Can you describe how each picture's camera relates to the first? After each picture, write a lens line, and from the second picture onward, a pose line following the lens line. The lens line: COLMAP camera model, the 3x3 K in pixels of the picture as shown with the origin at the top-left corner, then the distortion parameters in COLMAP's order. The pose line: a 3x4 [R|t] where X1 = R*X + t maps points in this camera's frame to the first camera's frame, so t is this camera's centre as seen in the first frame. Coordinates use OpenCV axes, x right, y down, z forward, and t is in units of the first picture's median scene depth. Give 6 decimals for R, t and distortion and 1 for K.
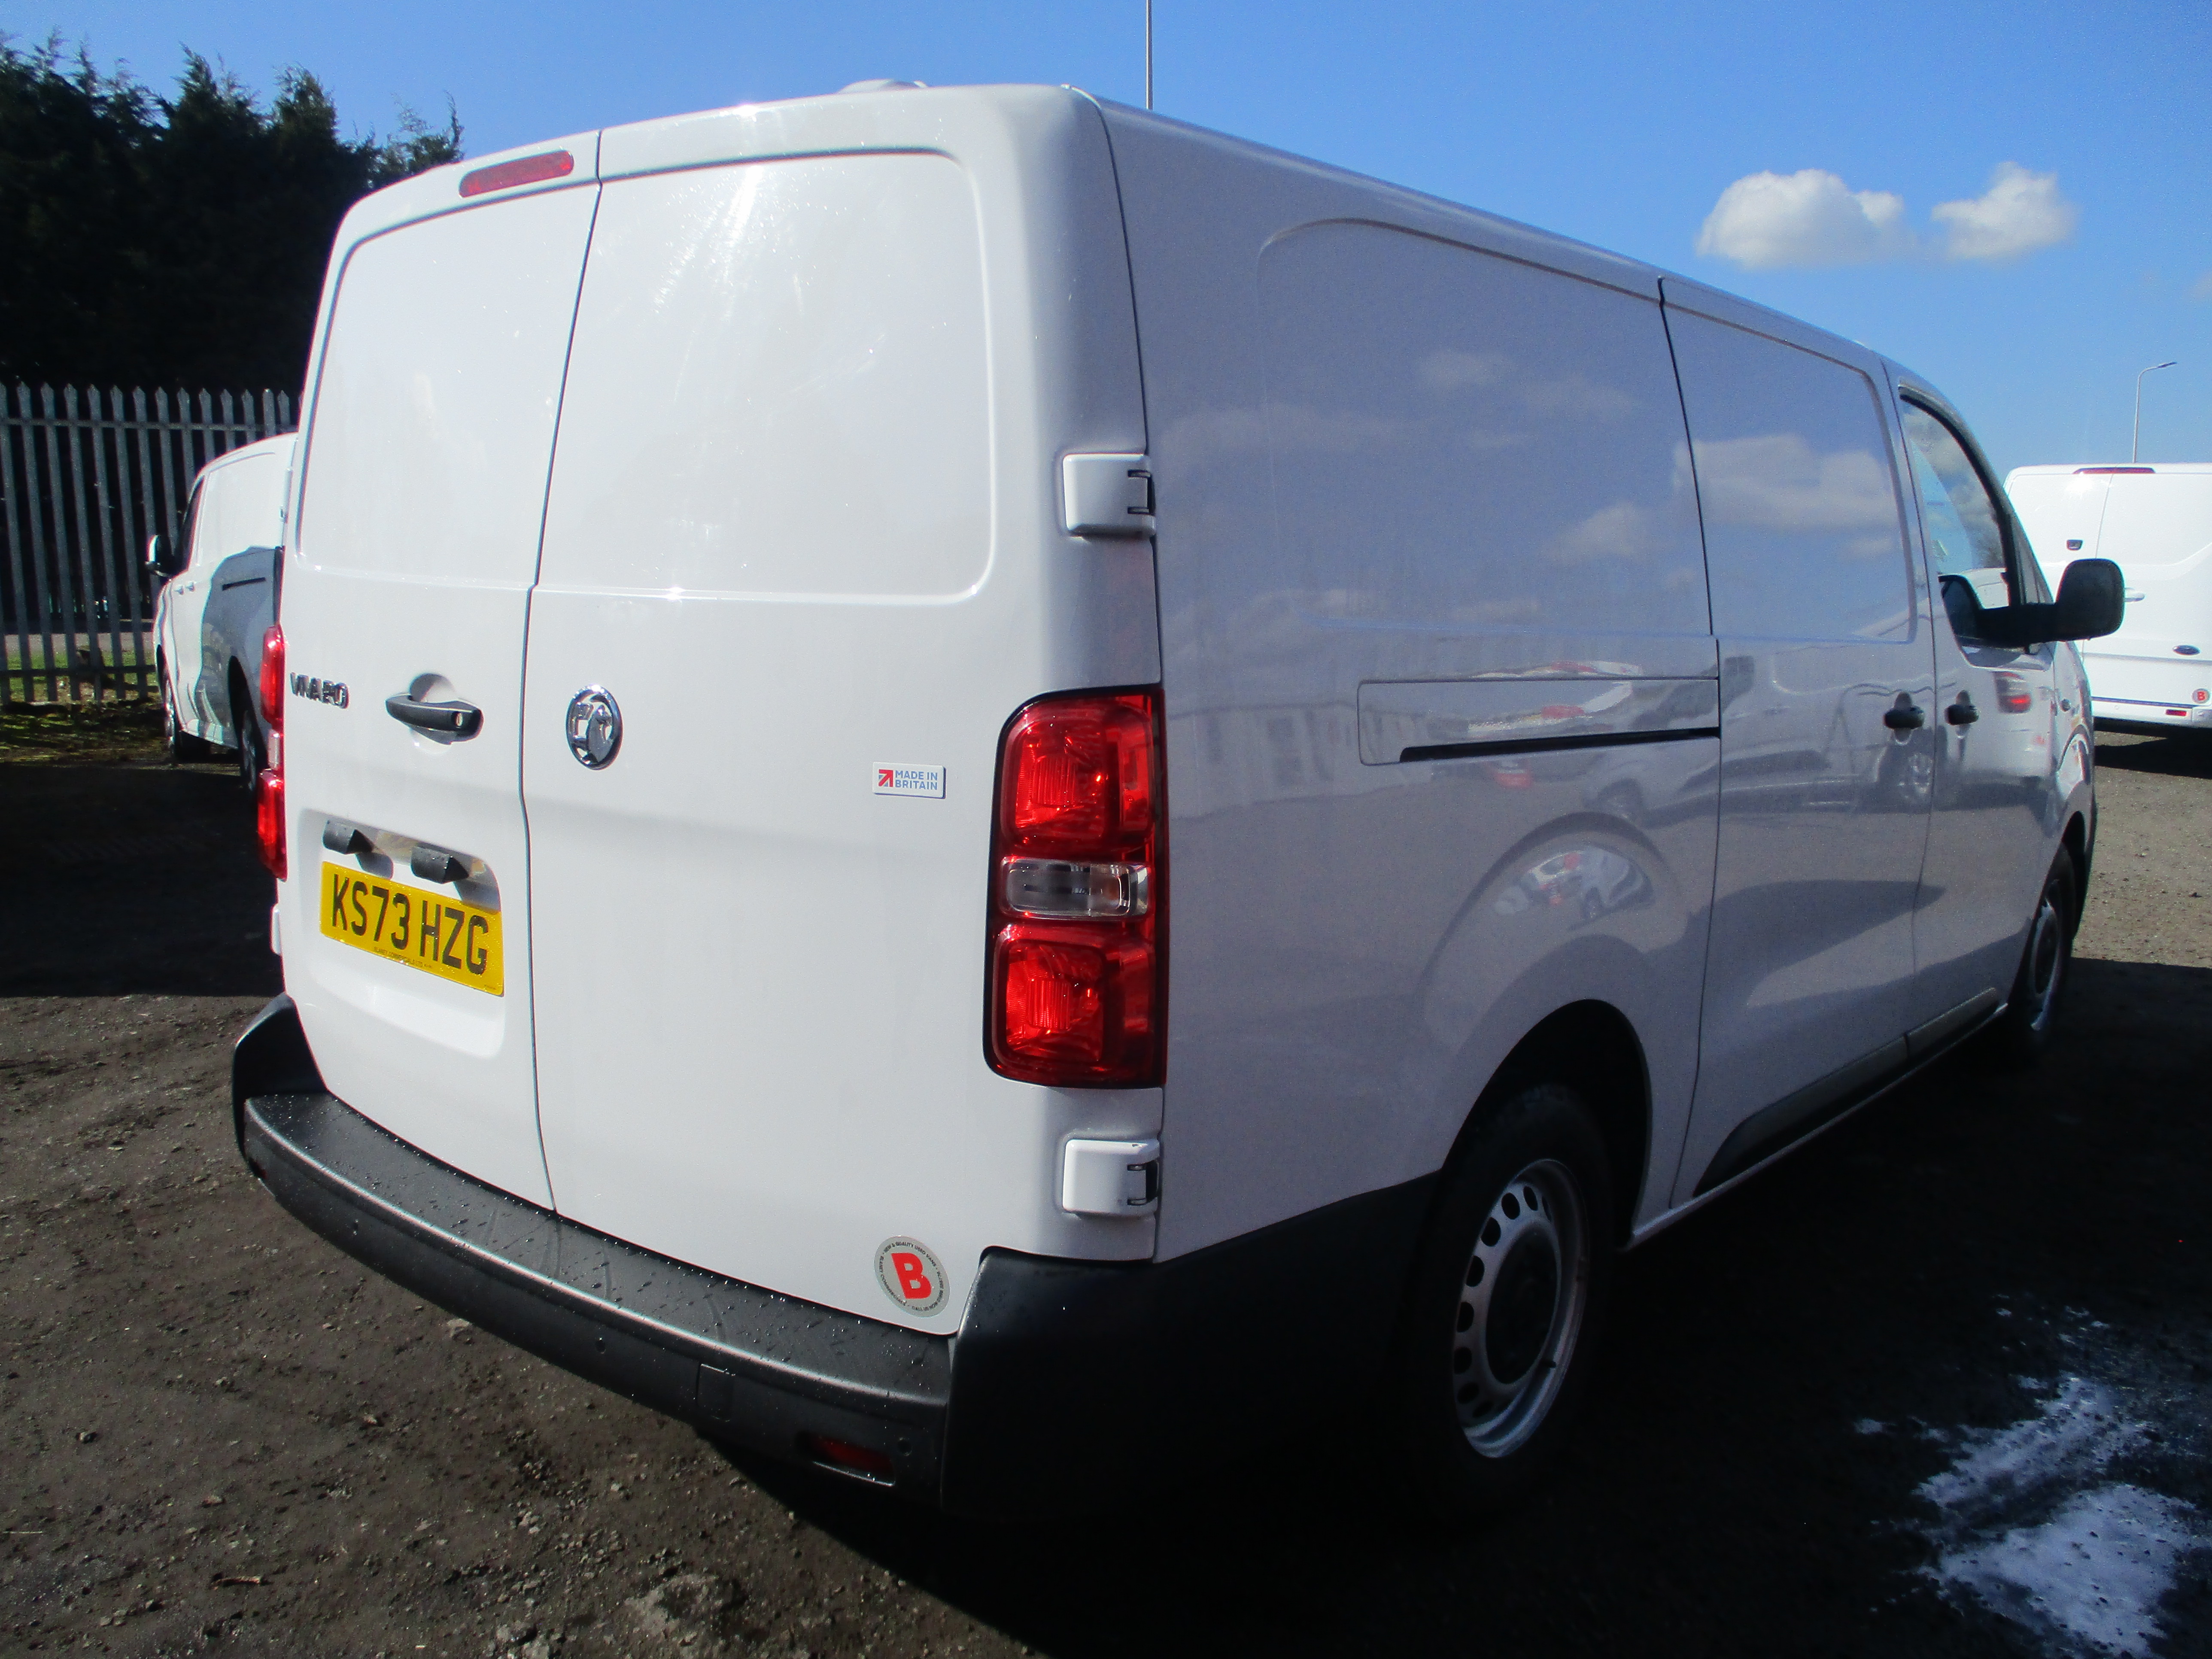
lens RADIAL K [[1800.4, 0, 1106.0], [0, 1800.4, 829.5], [0, 0, 1]] dist [-0.018982, -0.008240]
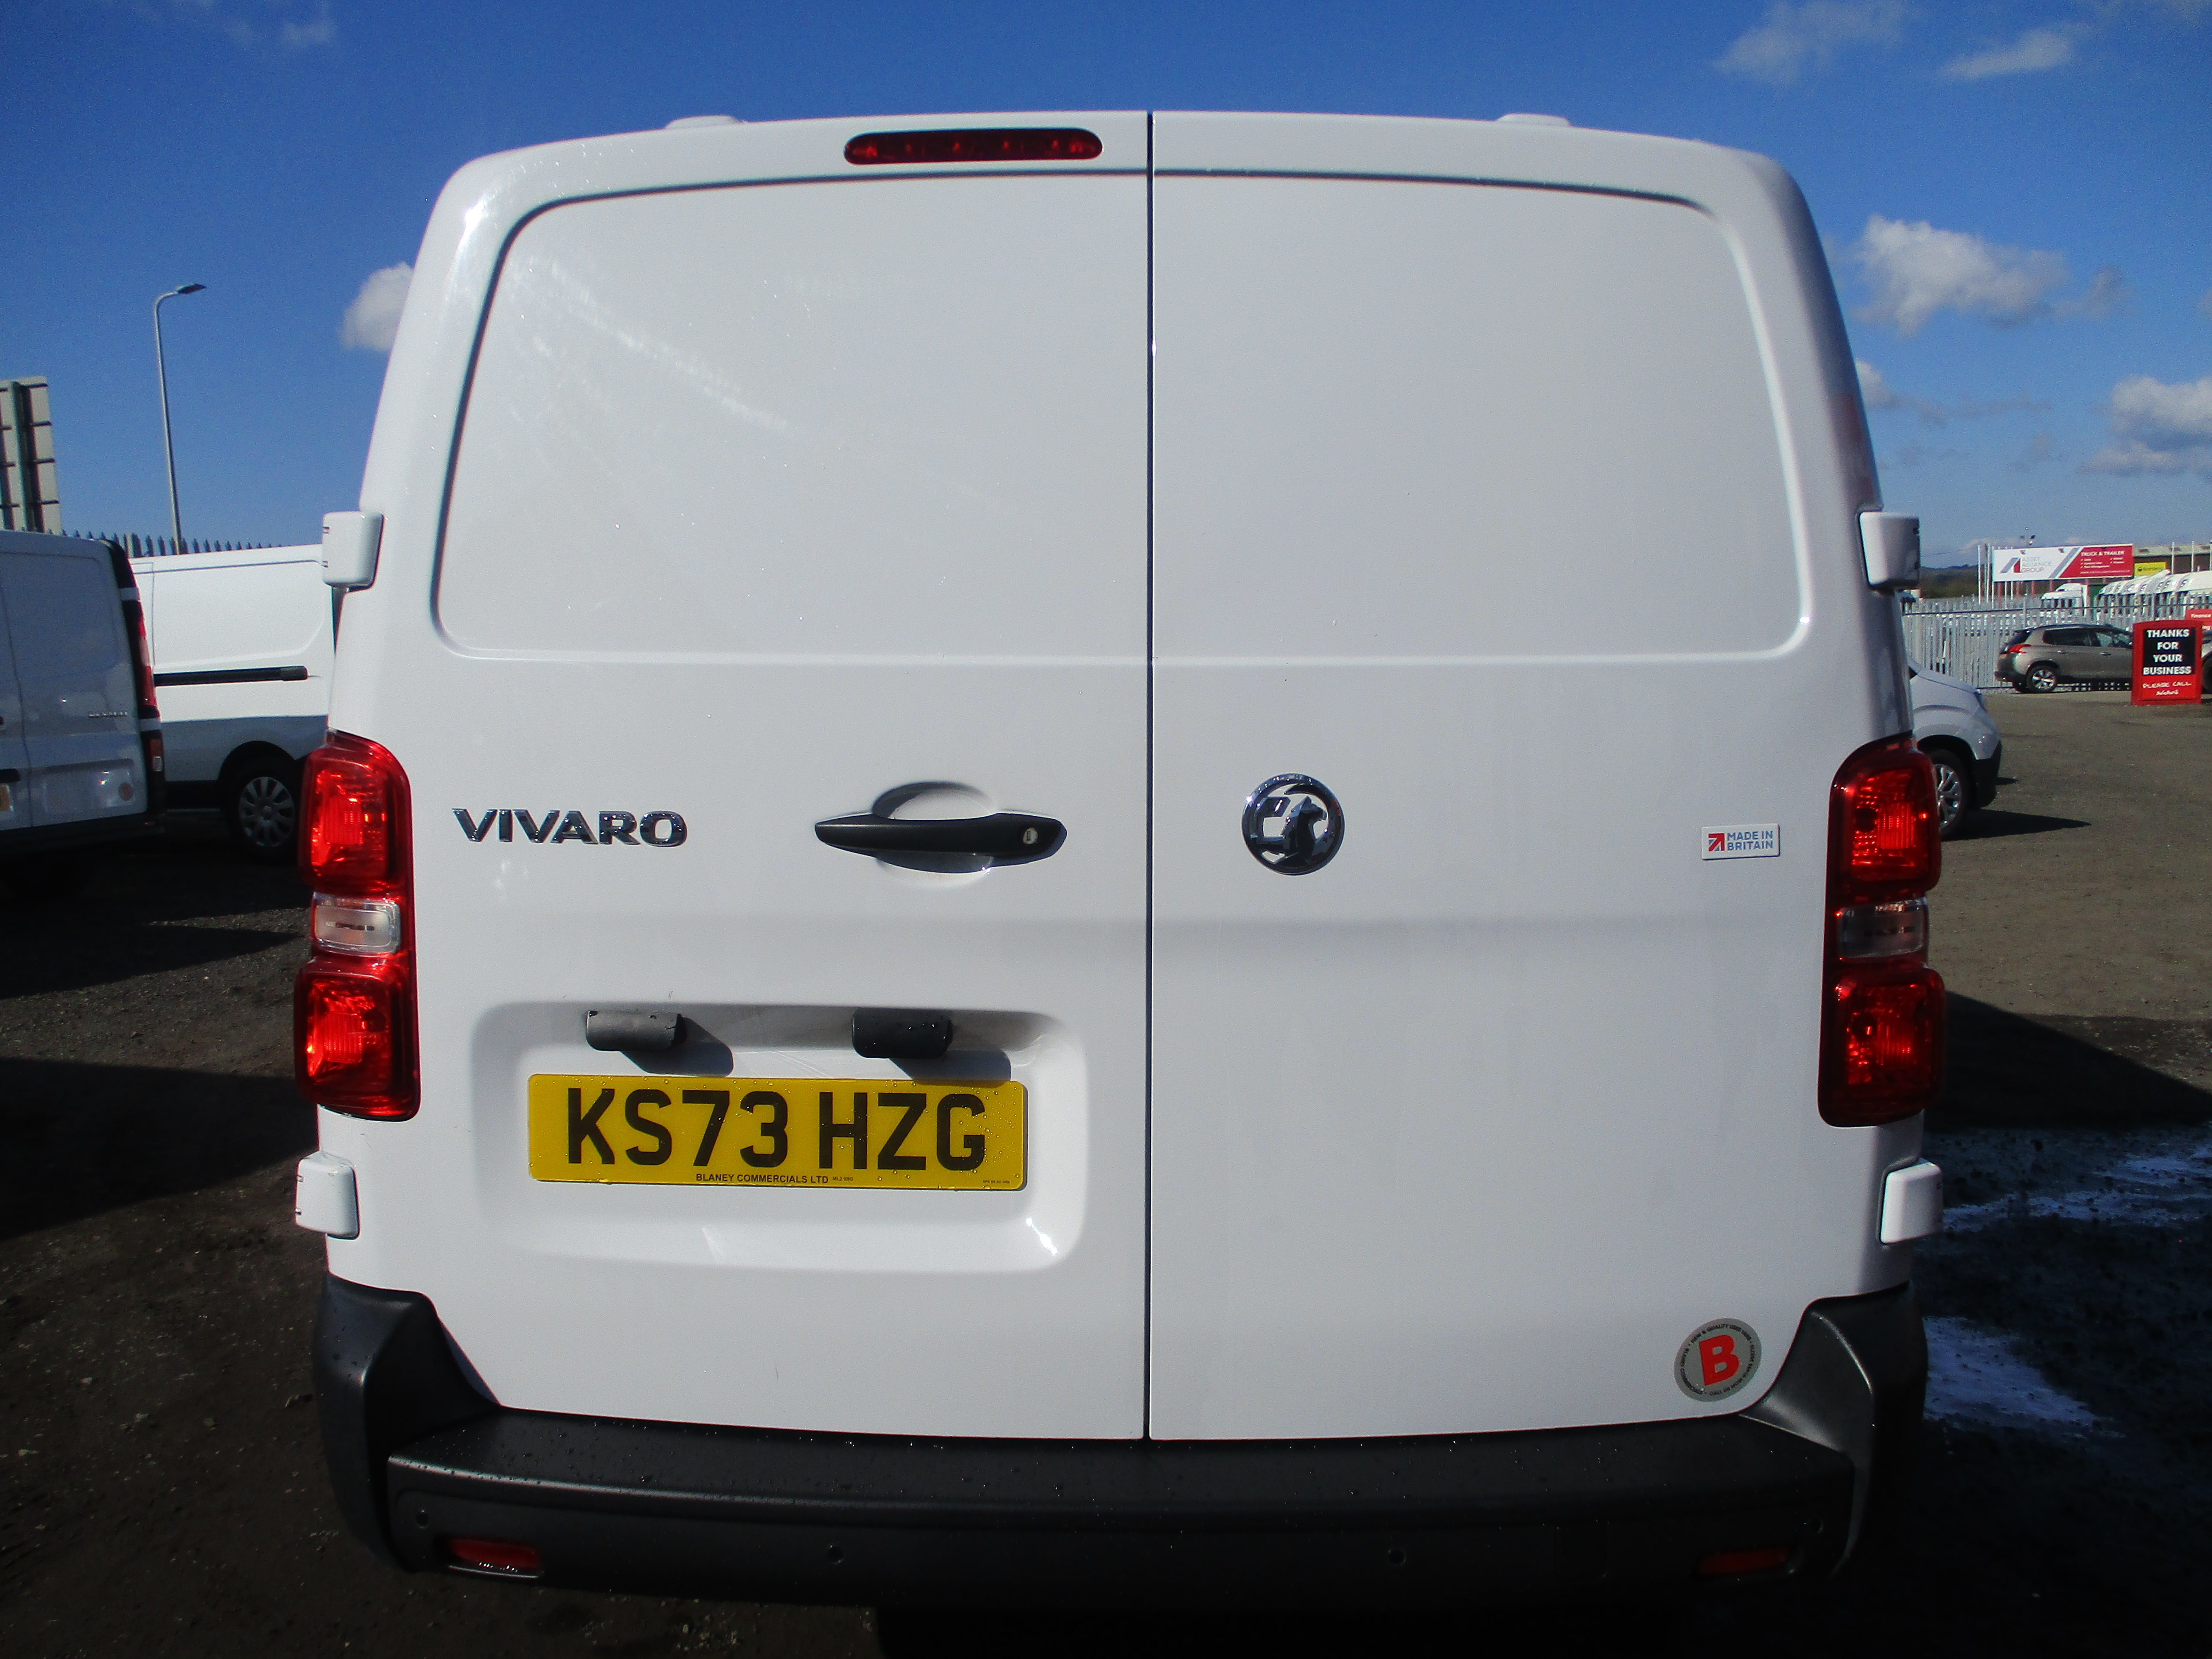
lens RADIAL K [[1674.1, 0, 1109.6], [0, 1674.1, 869.0], [0, 0, 1]] dist [-0.003861, -0.001308]
pose [[0.784371, -0.085463, 0.614377, -0.725456], [0.113753, 0.993484, -0.007029, -0.035064], [-0.609773, 0.075400, 0.788982, 0.384671]]
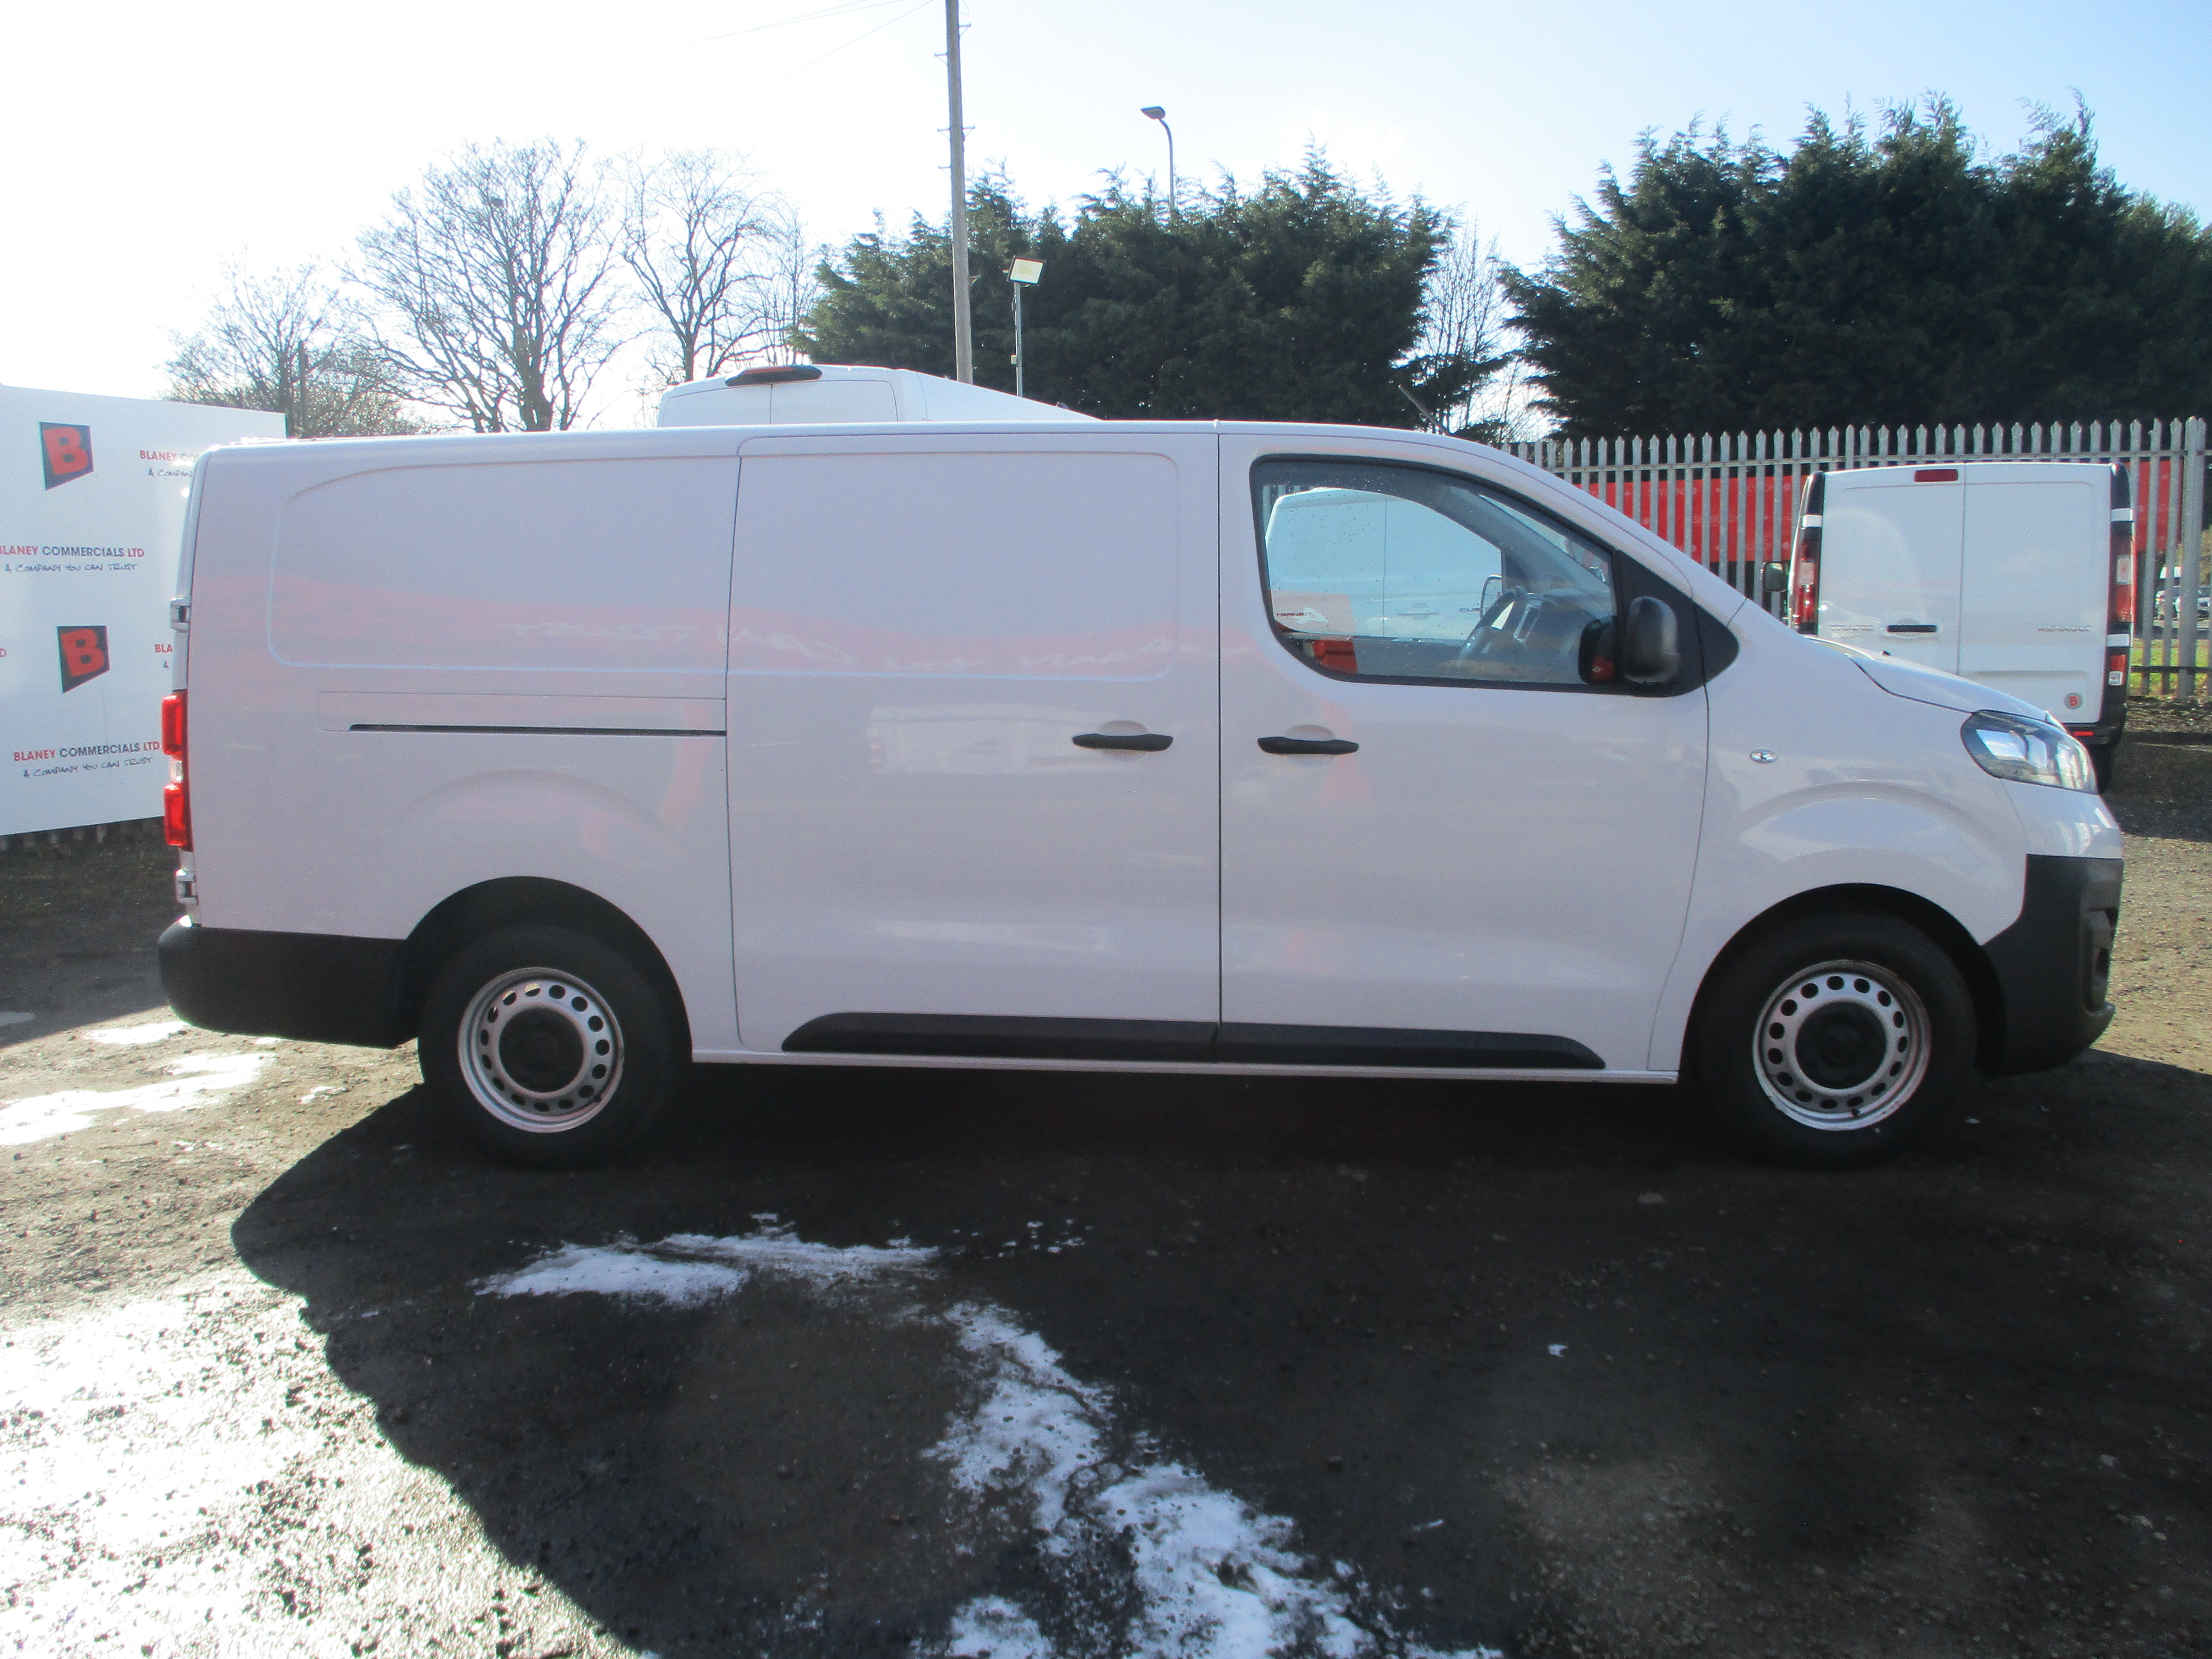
lens RADIAL K [[1800.4, 0, 1106.0], [0, 1800.4, 829.5], [0, 0, 1]] dist [-0.018982, -0.008240]
pose [[0.595589, 0.087818, -0.798475, 2.049150], [-0.090533, 0.995011, 0.041904, -0.077676], [0.798172, 0.047331, 0.600568, 0.390784]]
